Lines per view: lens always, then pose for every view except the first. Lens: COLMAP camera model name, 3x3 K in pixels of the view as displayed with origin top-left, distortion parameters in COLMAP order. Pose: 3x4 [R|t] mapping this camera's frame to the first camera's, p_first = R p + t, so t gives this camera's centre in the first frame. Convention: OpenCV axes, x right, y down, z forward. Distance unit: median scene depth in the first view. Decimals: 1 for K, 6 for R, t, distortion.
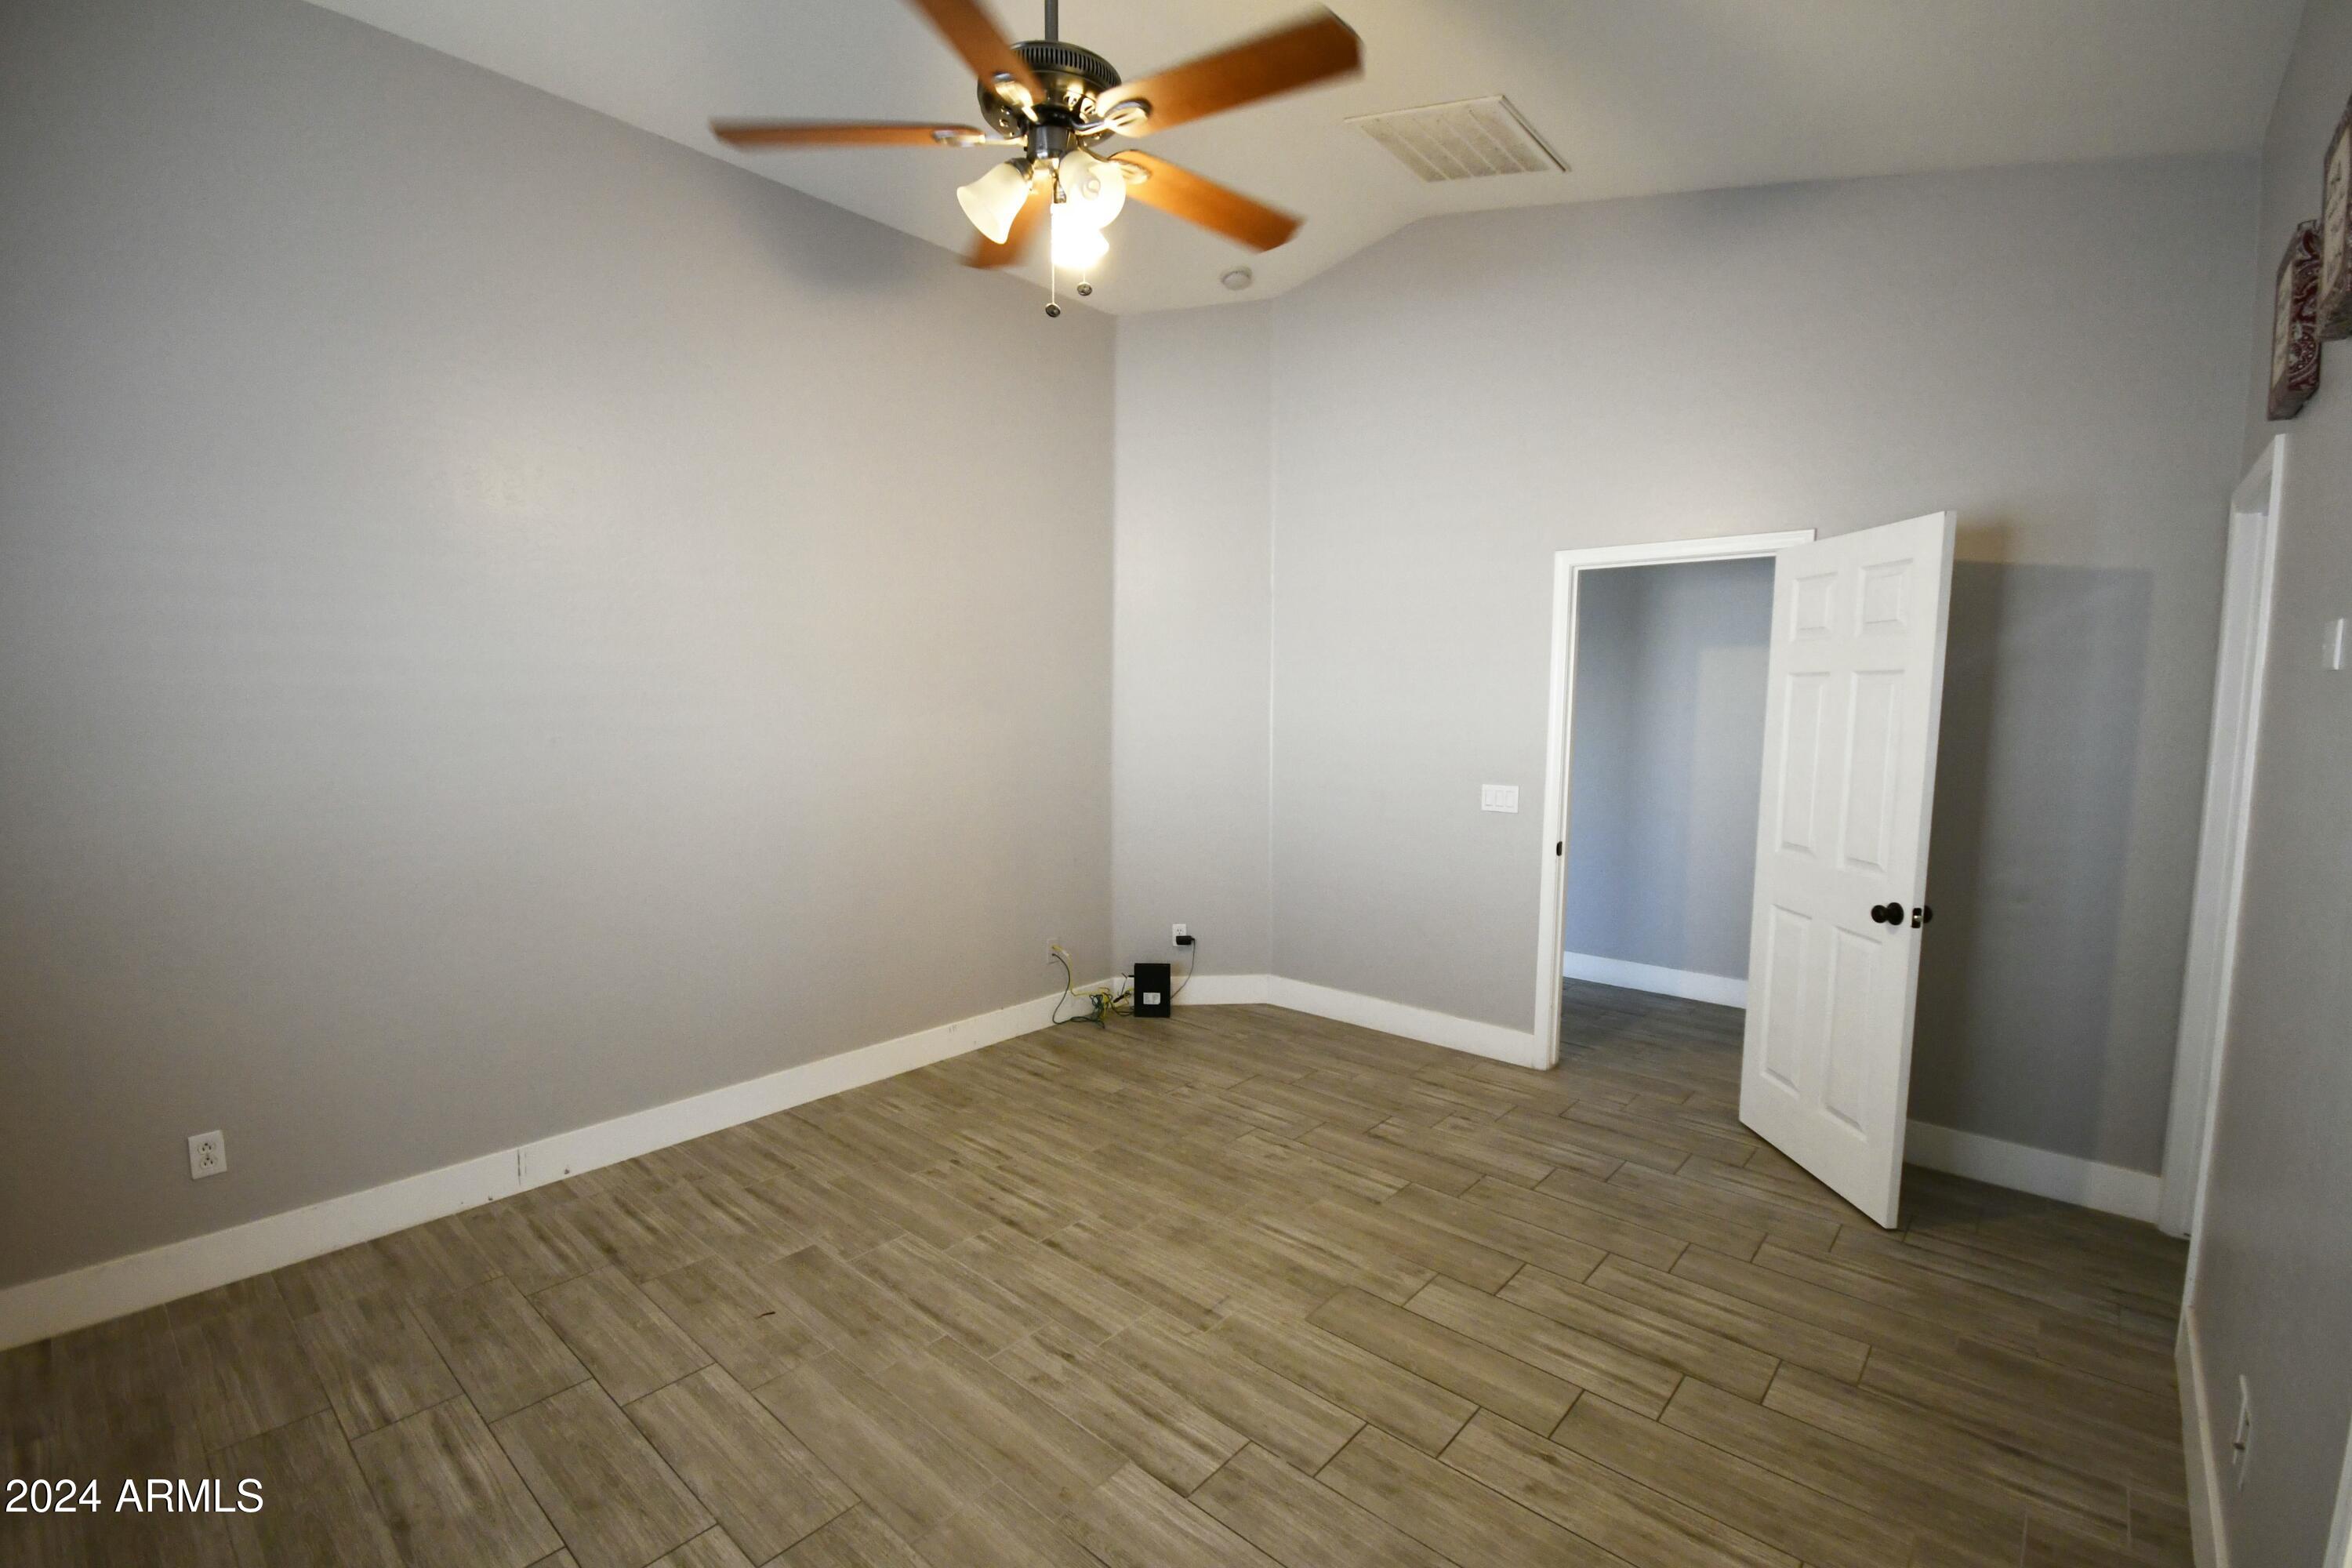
lens RADIAL K [[1026.2, 0, 1186.5], [0, 1026.2, 785.6], [0, 0, 1]] dist [-0.000324, -0.002686]
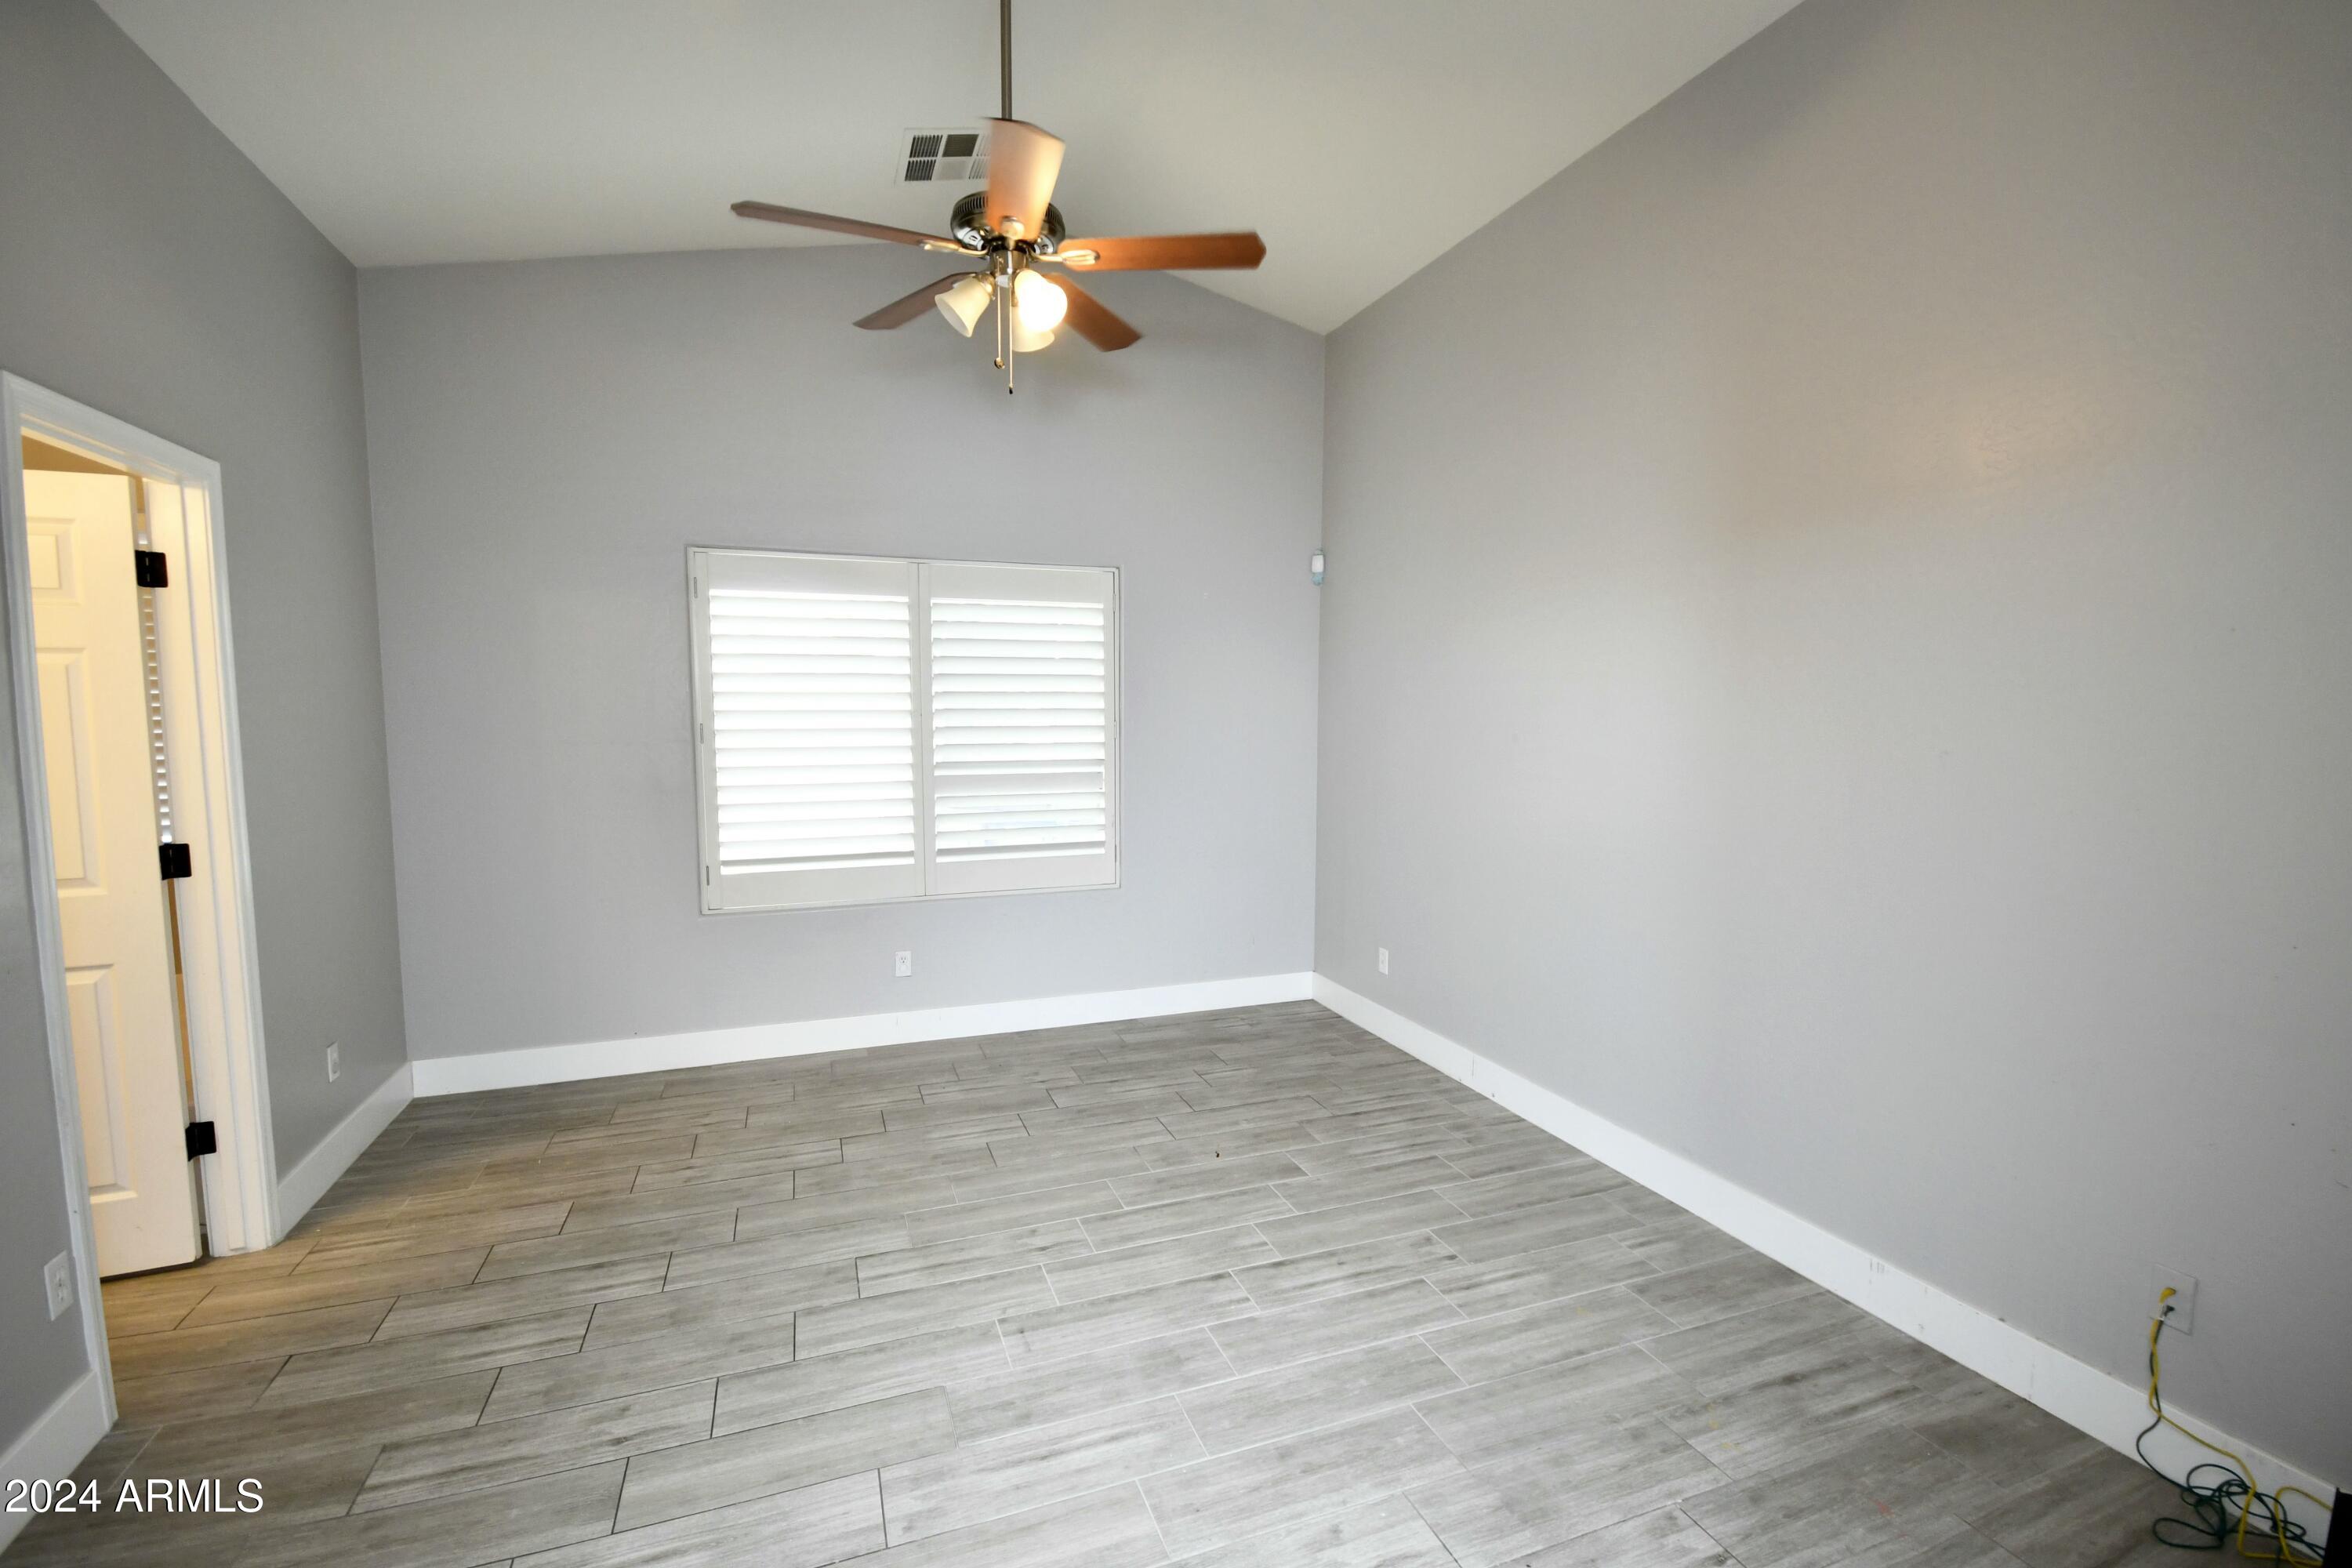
lens RADIAL K [[1026.2, 0, 1186.4], [0, 1026.2, 792.1], [0, 0, 1]] dist [-0.000324, -0.002686]
pose [[-0.469708, 0.062990, -0.880572, 0.734978], [-0.083097, 0.989868, 0.115133, -0.100729], [0.878903, 0.127252, -0.459714, 1.468463]]
